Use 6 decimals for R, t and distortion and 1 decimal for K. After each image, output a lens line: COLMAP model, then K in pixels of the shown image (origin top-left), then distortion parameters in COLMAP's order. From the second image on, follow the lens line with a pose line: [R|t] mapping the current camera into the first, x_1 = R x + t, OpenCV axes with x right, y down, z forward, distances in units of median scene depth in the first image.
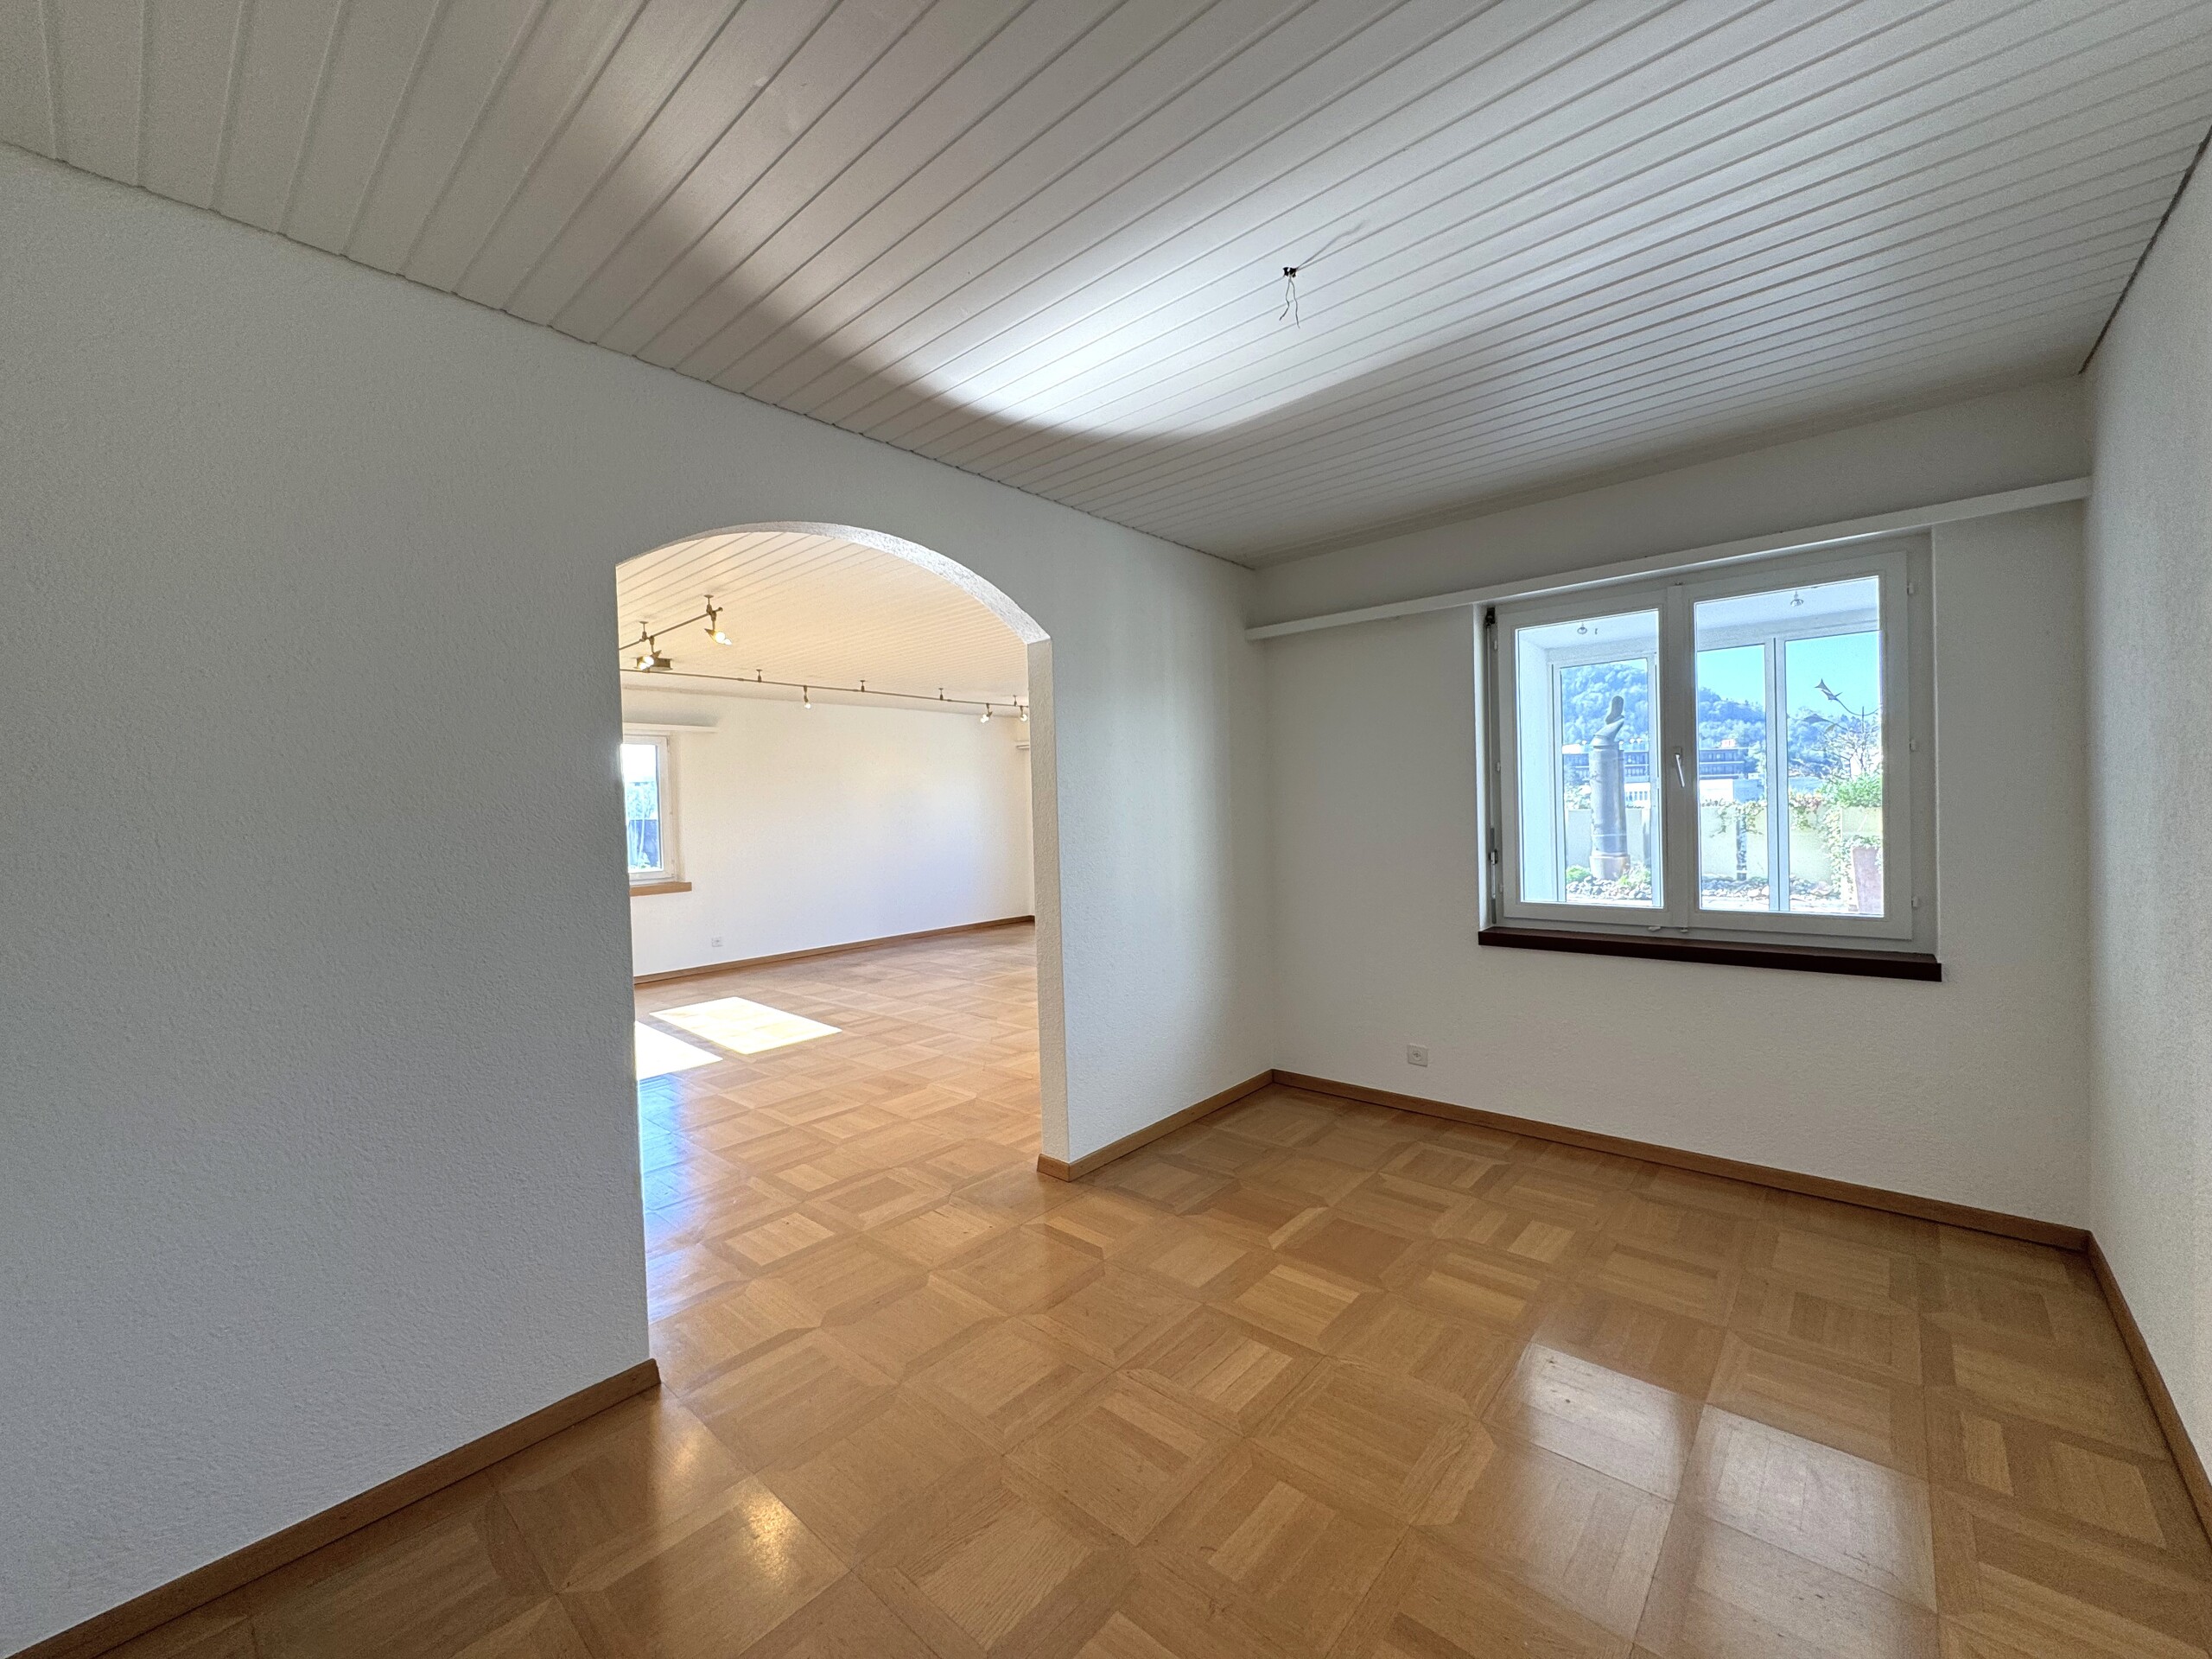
lens RADIAL K [[884.8, 0, 1103.2], [0, 884.8, 827.6], [0, 0, 1]] dist [-0.000729, 0.000232]
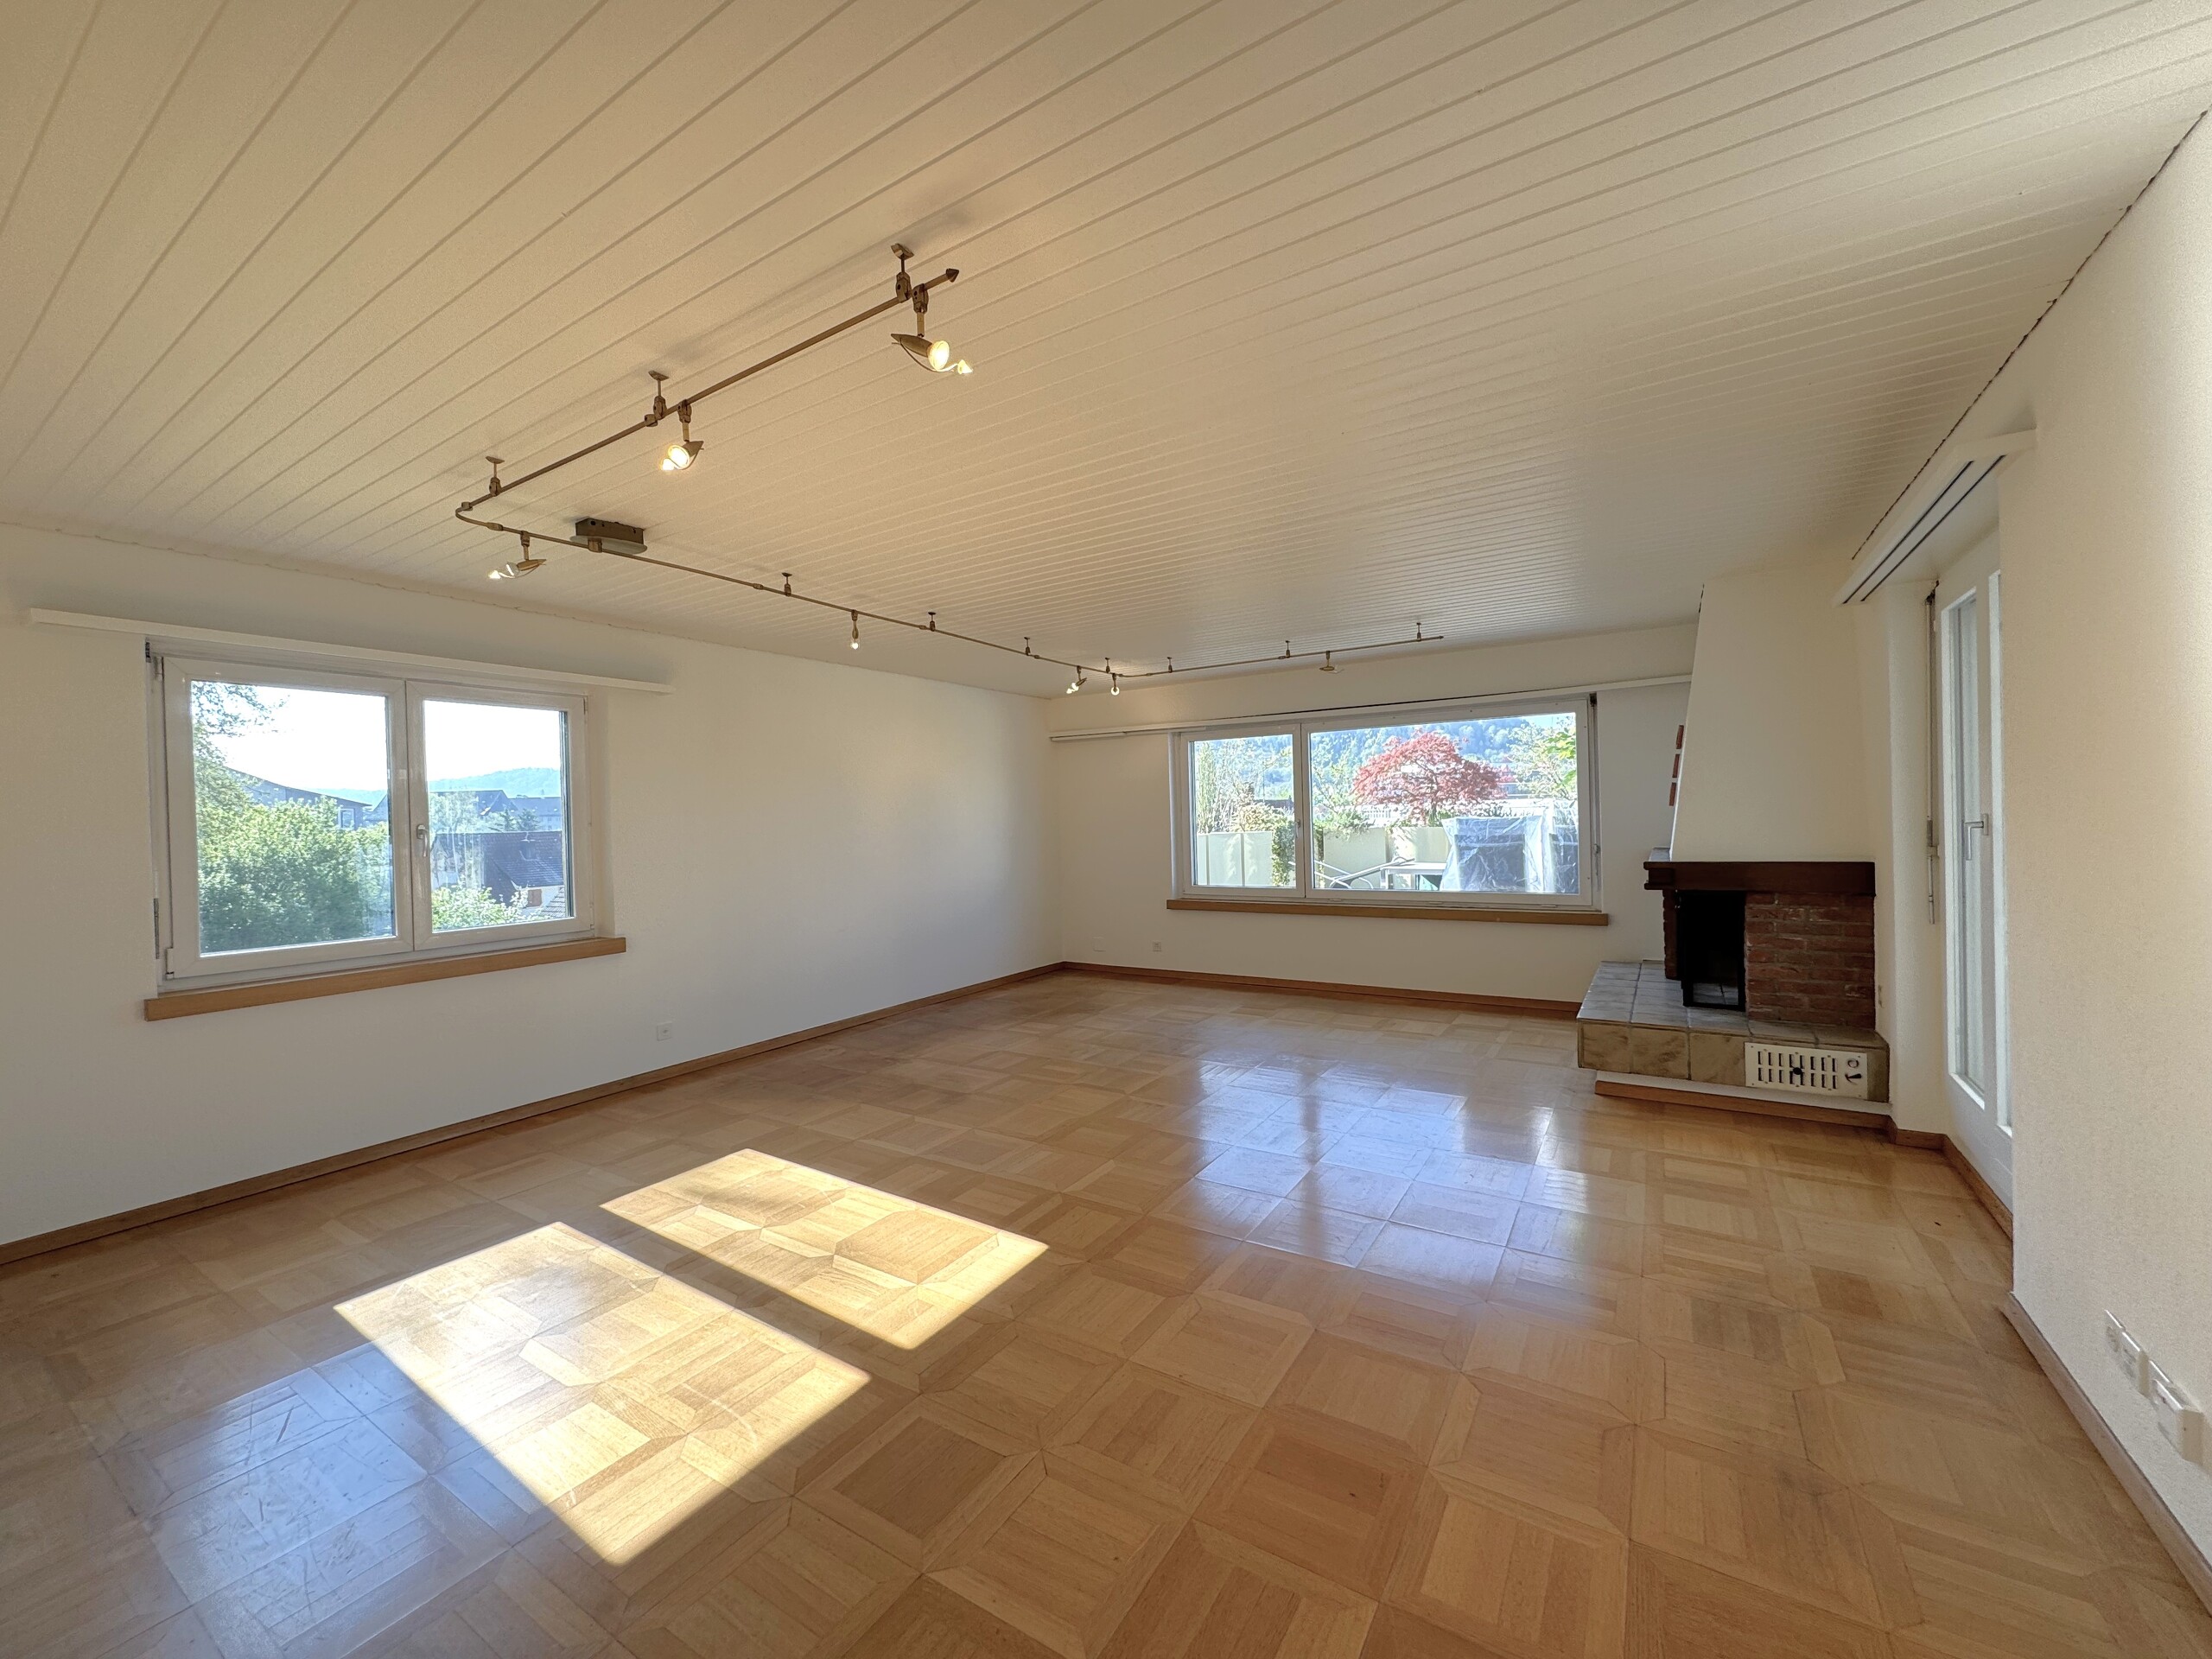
lens RADIAL K [[884.8, 0, 1114.0], [0, 884.8, 828.3], [0, 0, 1]] dist [-0.000729, 0.000232]
pose [[0.986075, 0.000507, 0.166298, -0.106685], [0.001951, 0.999891, -0.014621, -0.001946], [-0.166287, 0.014742, 0.985967, 0.155997]]
